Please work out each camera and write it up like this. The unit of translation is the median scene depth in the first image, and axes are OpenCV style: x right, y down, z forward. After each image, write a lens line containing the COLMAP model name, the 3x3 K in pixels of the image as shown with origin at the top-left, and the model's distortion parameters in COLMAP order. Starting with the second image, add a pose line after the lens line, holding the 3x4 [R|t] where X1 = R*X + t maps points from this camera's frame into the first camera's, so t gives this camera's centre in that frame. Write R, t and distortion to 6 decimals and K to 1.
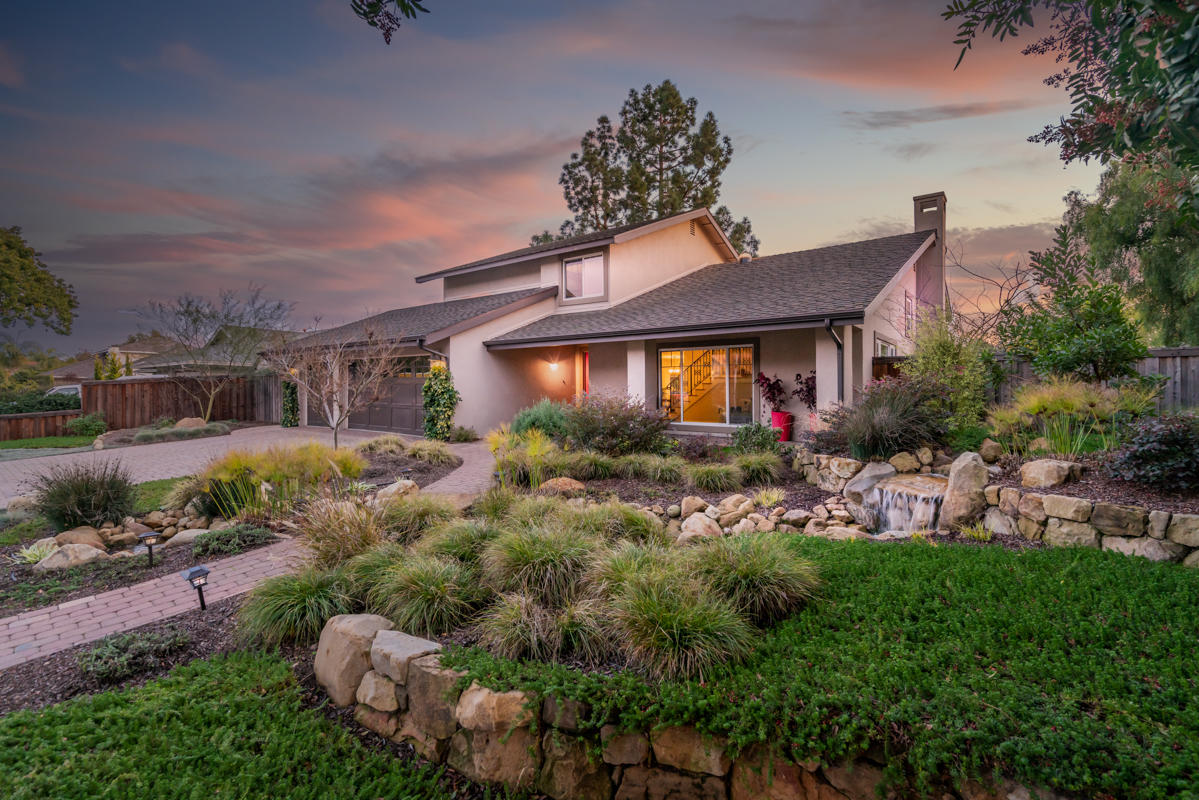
lens RADIAL K [[535.1, 0, 598.0], [0, 535.1, 404.2], [0, 0, 1]] dist [-0.005572, 0.000796]
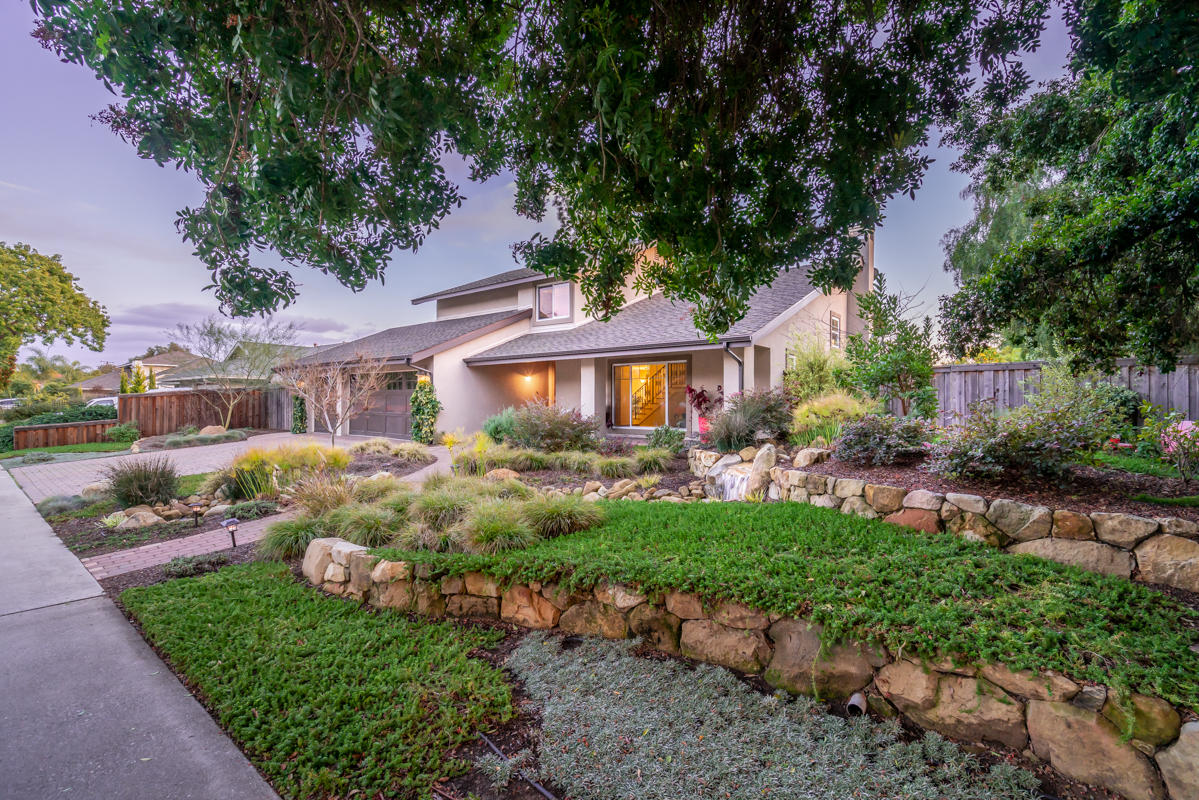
lens RADIAL K [[535.1, 0, 599.3], [0, 535.1, 395.8], [0, 0, 1]] dist [-0.005572, 0.000796]
pose [[0.999842, -0.006815, -0.016441, 0.154054], [0.006328, 0.999544, -0.029510, -0.000013], [0.016635, 0.029401, 0.999429, -0.241602]]
